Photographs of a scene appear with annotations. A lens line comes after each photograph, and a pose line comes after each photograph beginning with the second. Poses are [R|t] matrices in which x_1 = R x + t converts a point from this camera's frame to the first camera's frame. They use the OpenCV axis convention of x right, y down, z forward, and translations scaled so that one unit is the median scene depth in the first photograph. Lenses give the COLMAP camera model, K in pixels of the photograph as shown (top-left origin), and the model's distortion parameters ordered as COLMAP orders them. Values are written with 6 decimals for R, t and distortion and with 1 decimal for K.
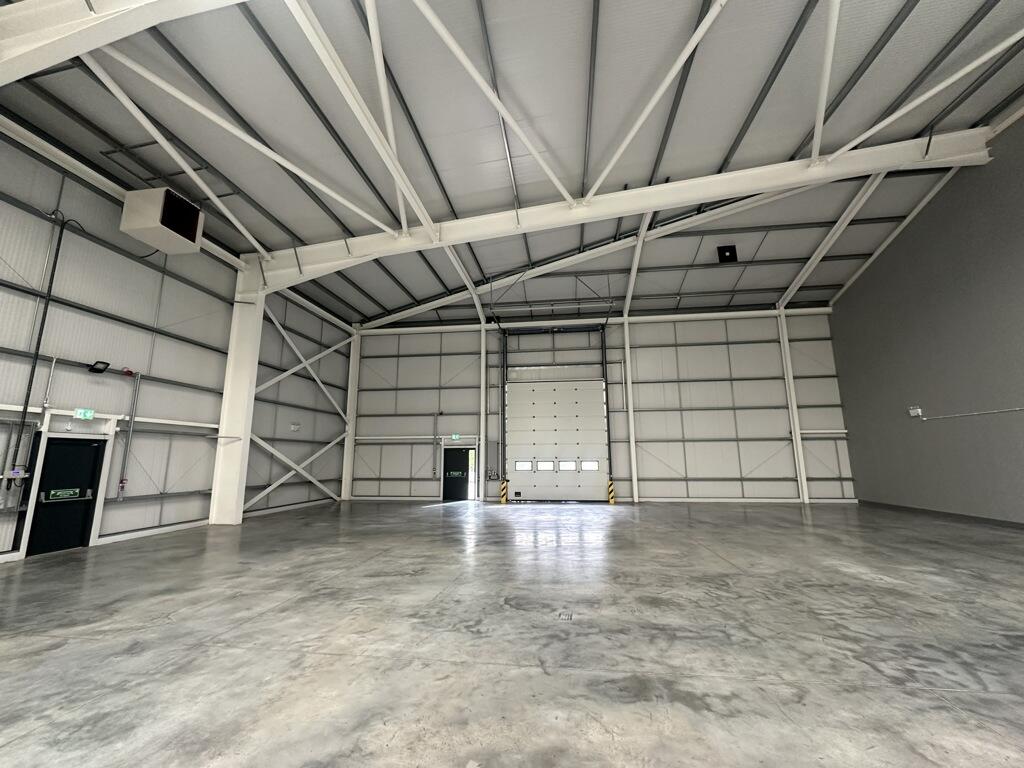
lens RADIAL K [[407.5, 0, 513.9], [0, 407.5, 386.0], [0, 0, 1]] dist [-0.007691, 0.000531]
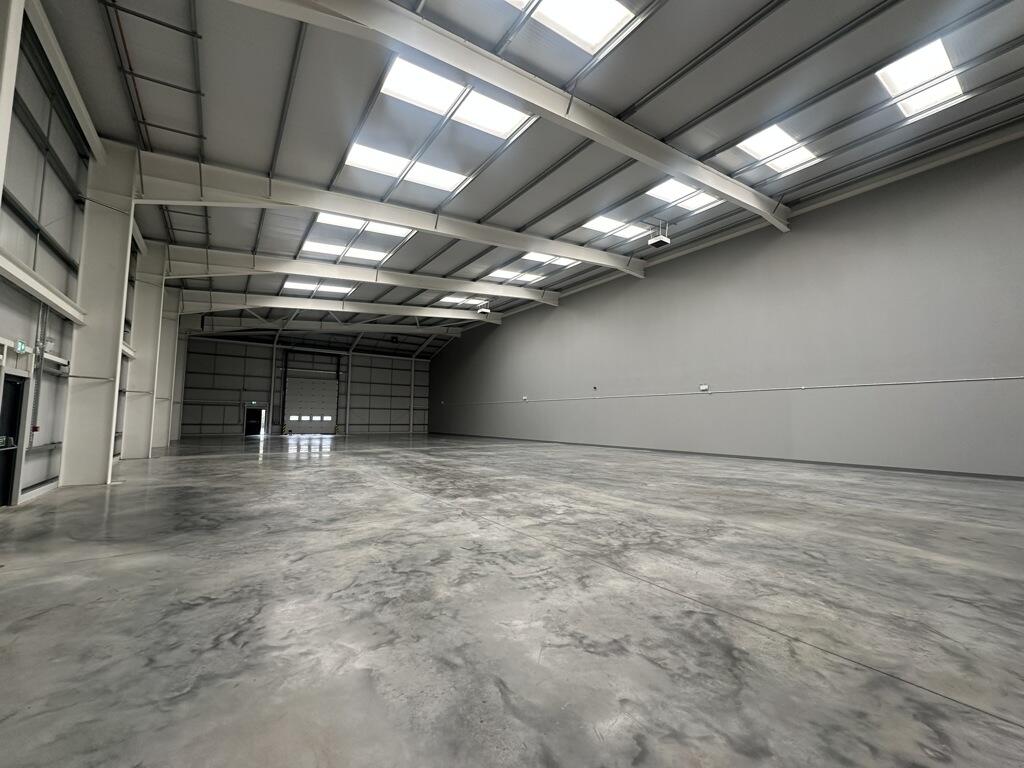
lens RADIAL K [[407.5, 0, 513.9], [0, 407.5, 386.0], [0, 0, 1]] dist [-0.007691, 0.000531]
pose [[0.724976, 0.066831, 0.685524, -0.581344], [-0.131197, 0.990458, 0.042188, -0.195579], [-0.676163, -0.120524, 0.726827, -1.217870]]
